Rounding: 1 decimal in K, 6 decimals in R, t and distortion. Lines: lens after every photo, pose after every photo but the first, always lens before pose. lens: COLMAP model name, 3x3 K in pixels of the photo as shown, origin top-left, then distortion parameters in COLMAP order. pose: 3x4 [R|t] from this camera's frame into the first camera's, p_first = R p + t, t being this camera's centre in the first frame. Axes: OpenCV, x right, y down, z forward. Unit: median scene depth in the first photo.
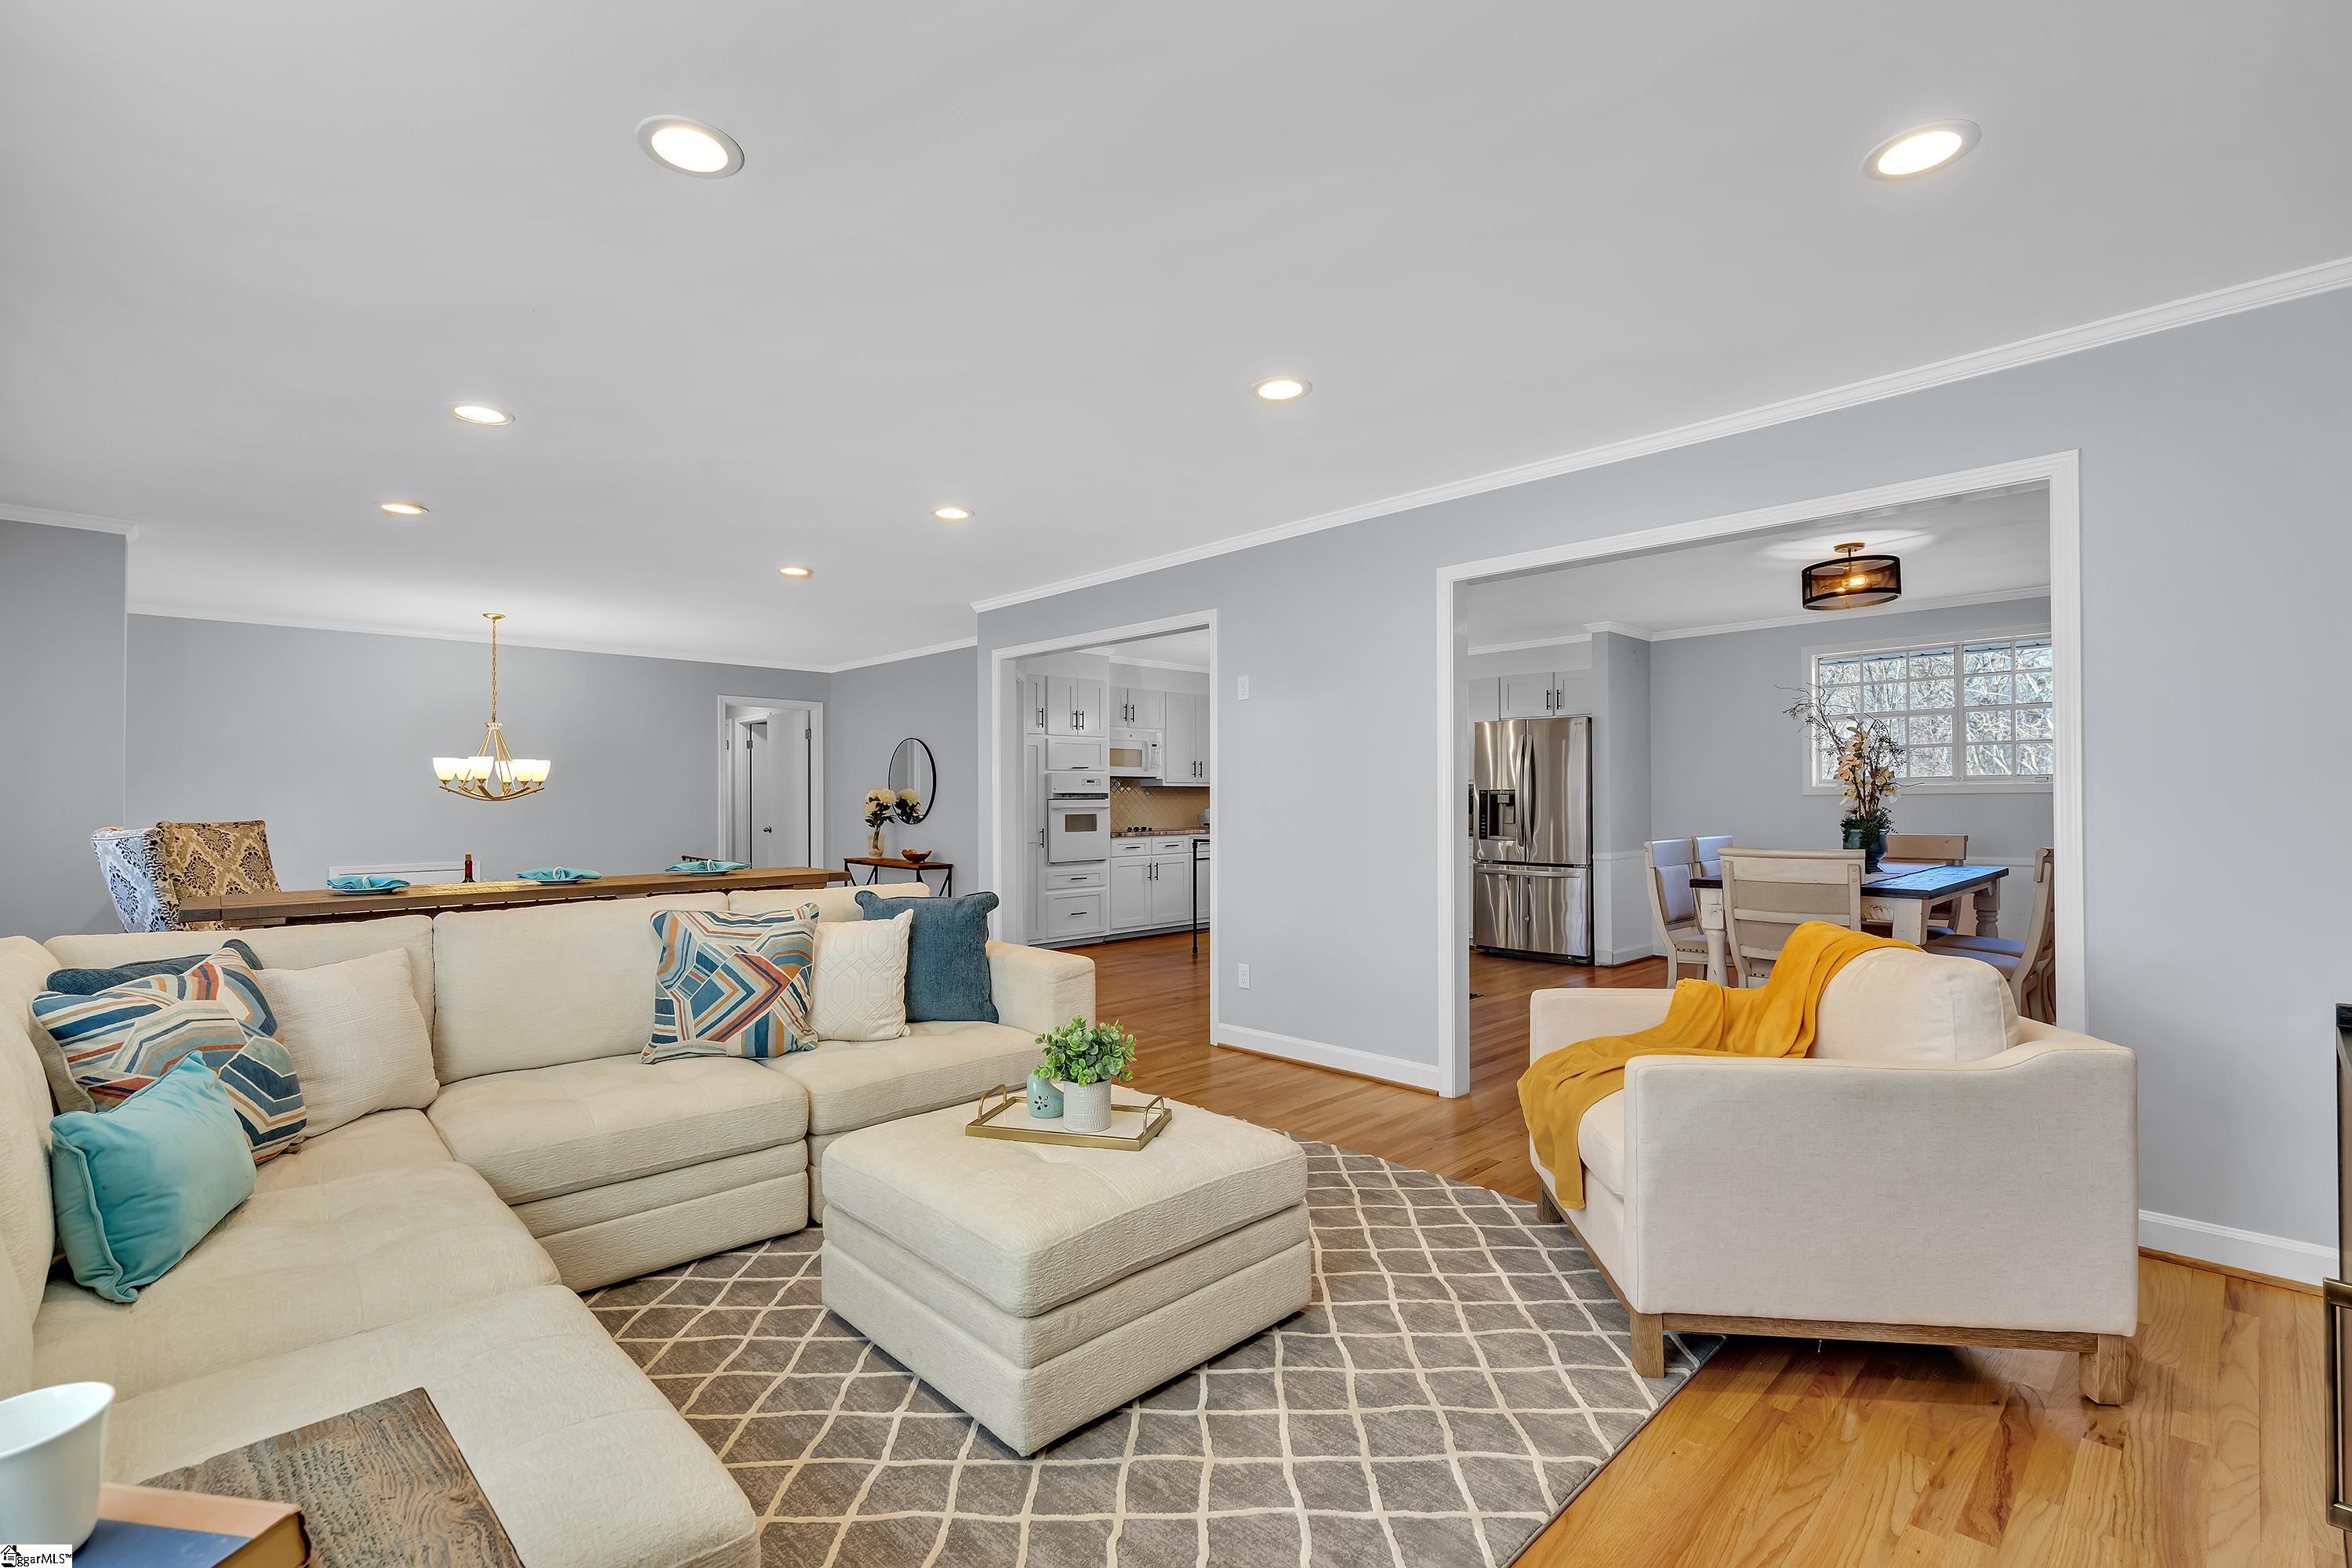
lens RADIAL K [[1078.9, 0, 1176.0], [0, 1078.9, 784.0], [0, 0, 1]] dist [-0.000872, -0.000459]
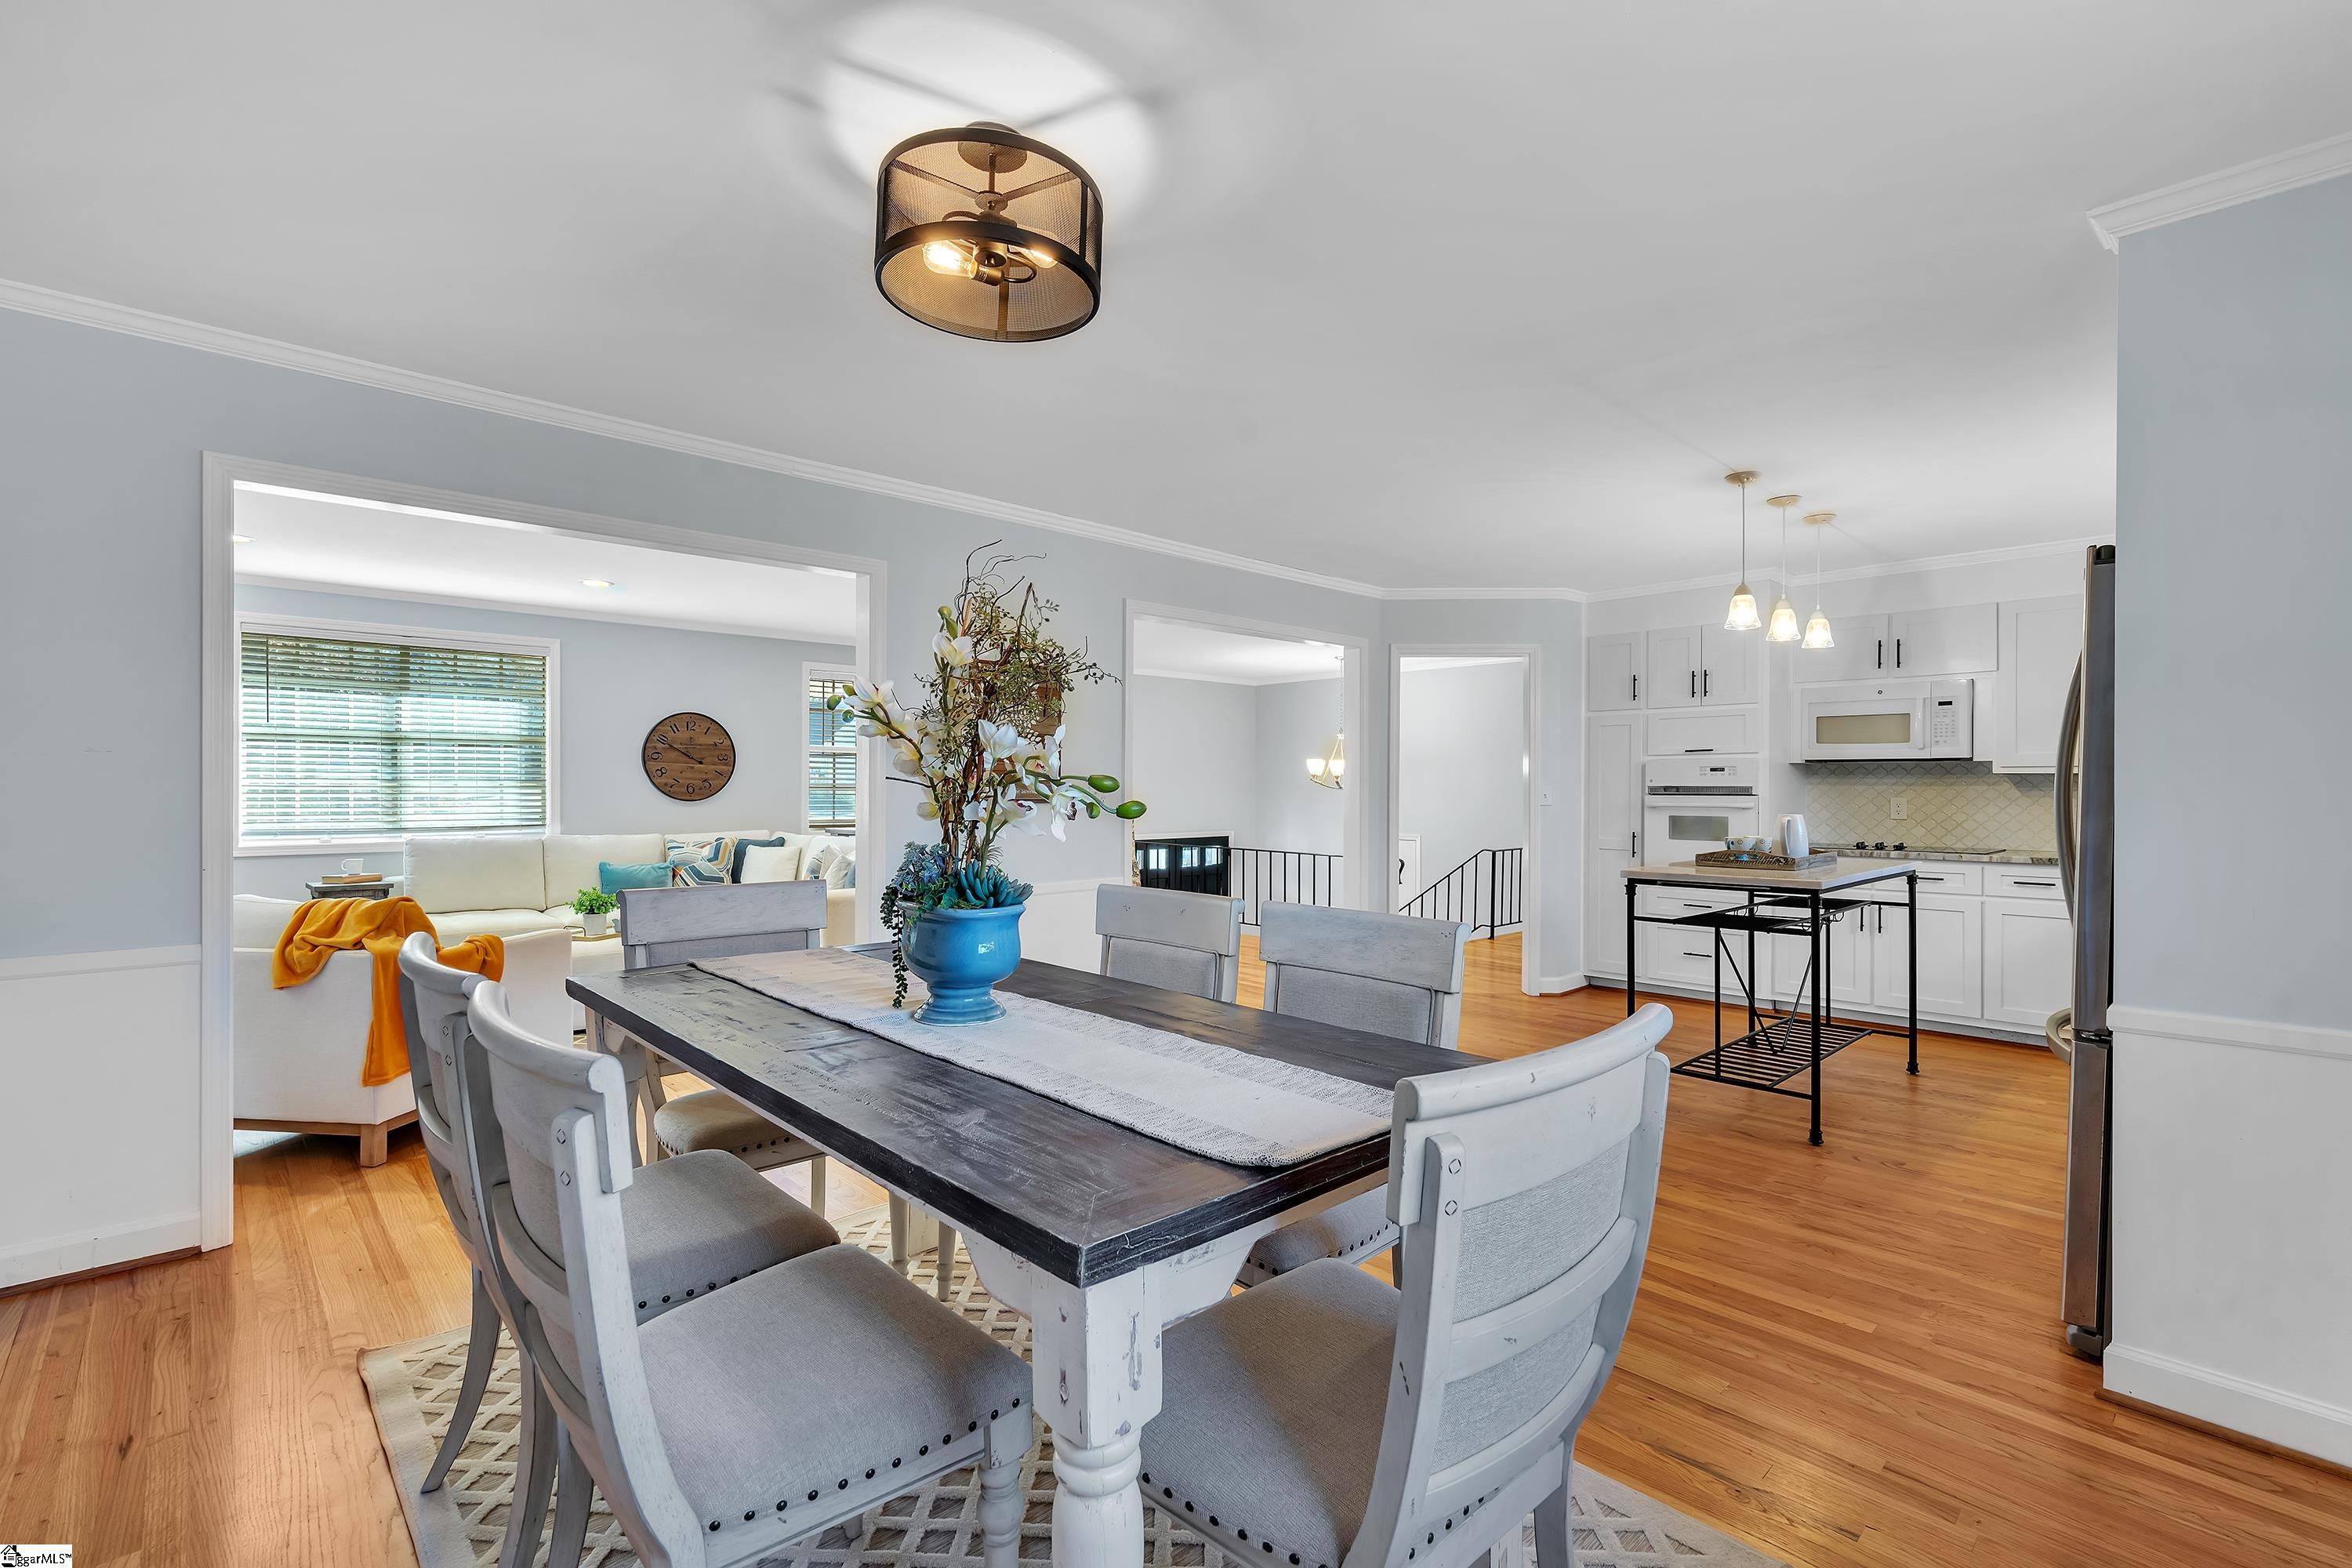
lens RADIAL K [[1052.7, 0, 1145.2], [0, 1052.7, 781.6], [0, 0, 1]] dist [0.000246, 0.000042]
pose [[-0.032840, 0.001921, -0.999459, 0.625917], [0.010388, 0.999945, 0.001580, 0.000486], [0.999407, -0.010330, -0.032858, 0.667224]]
